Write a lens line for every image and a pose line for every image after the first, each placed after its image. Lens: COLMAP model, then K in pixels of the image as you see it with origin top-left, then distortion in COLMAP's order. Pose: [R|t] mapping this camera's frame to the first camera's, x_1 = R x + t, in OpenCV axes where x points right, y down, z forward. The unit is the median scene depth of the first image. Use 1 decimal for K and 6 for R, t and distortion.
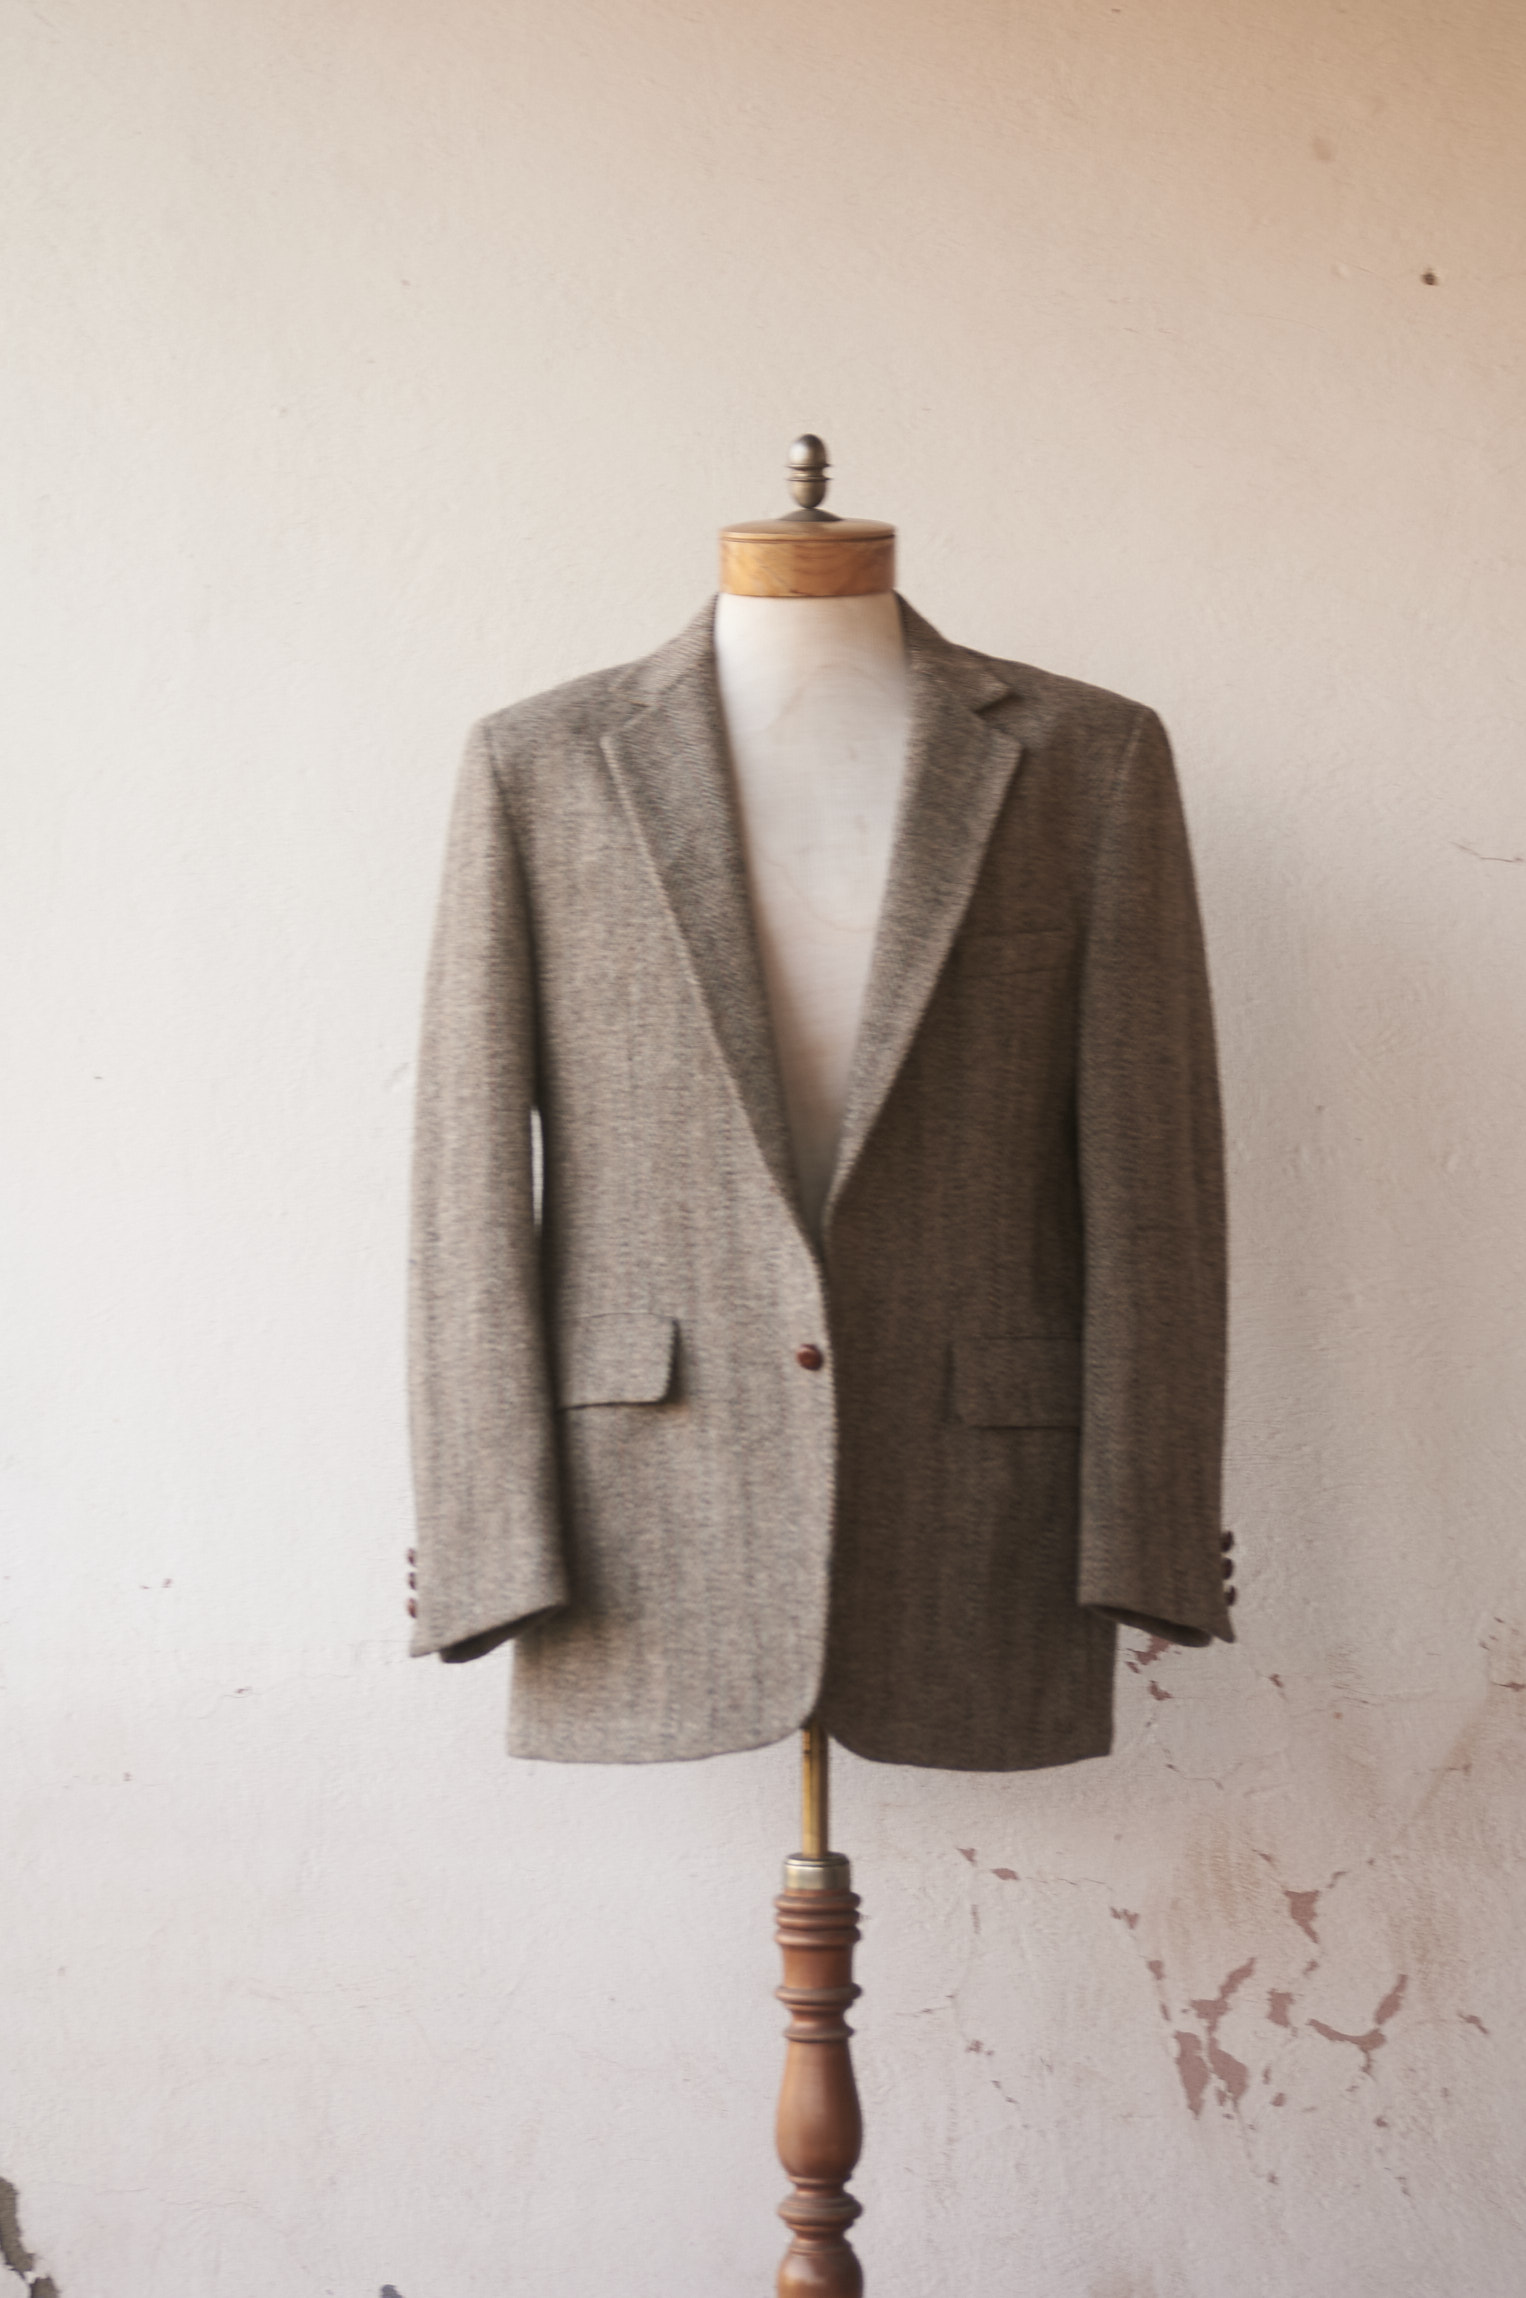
lens RADIAL K [[4821.5, 0, 675.7], [0, 4821.5, 1099.9], [0, 0, 1]] dist [0.068608, 0.000000]
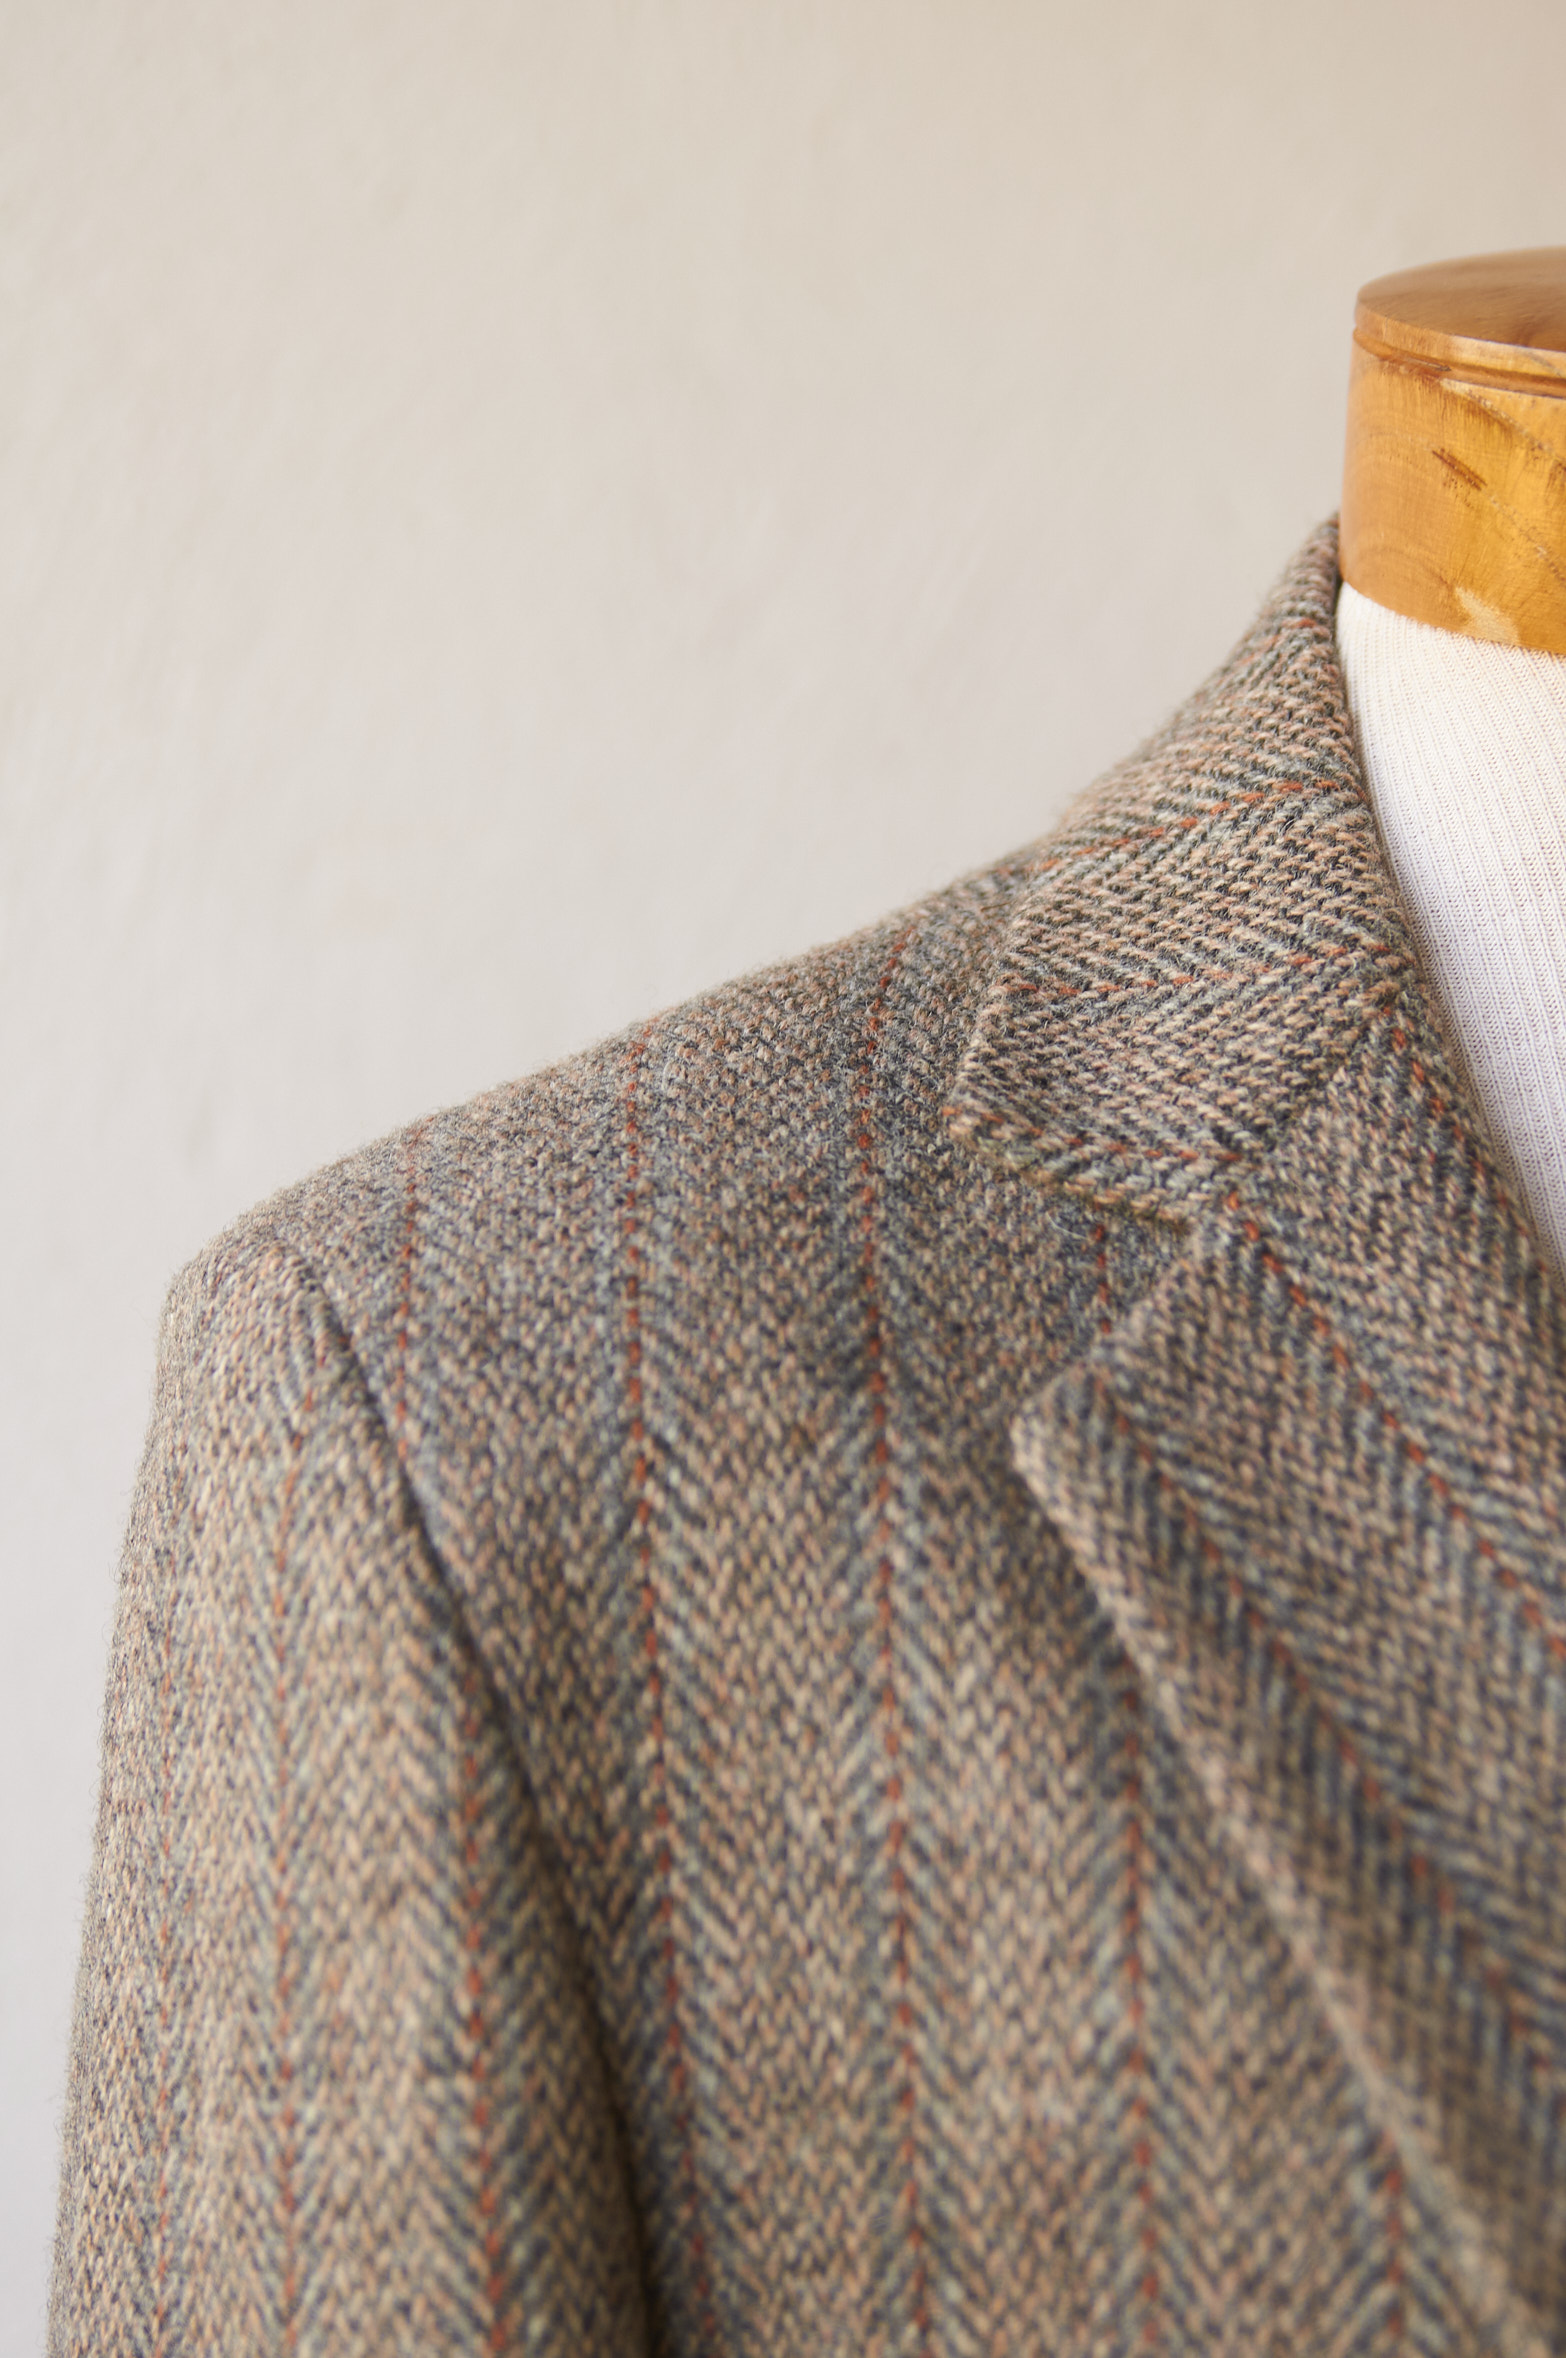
lens RADIAL K [[4947.3, 0, 783.7], [0, 4947.3, 1178.8], [0, 0, 1]] dist [0.068608, 0.000000]
pose [[0.959591, -0.046711, 0.277493, -0.079405], [0.012815, 0.992357, 0.122731, -0.109892], [-0.281105, -0.114215, 0.952856, 0.812984]]
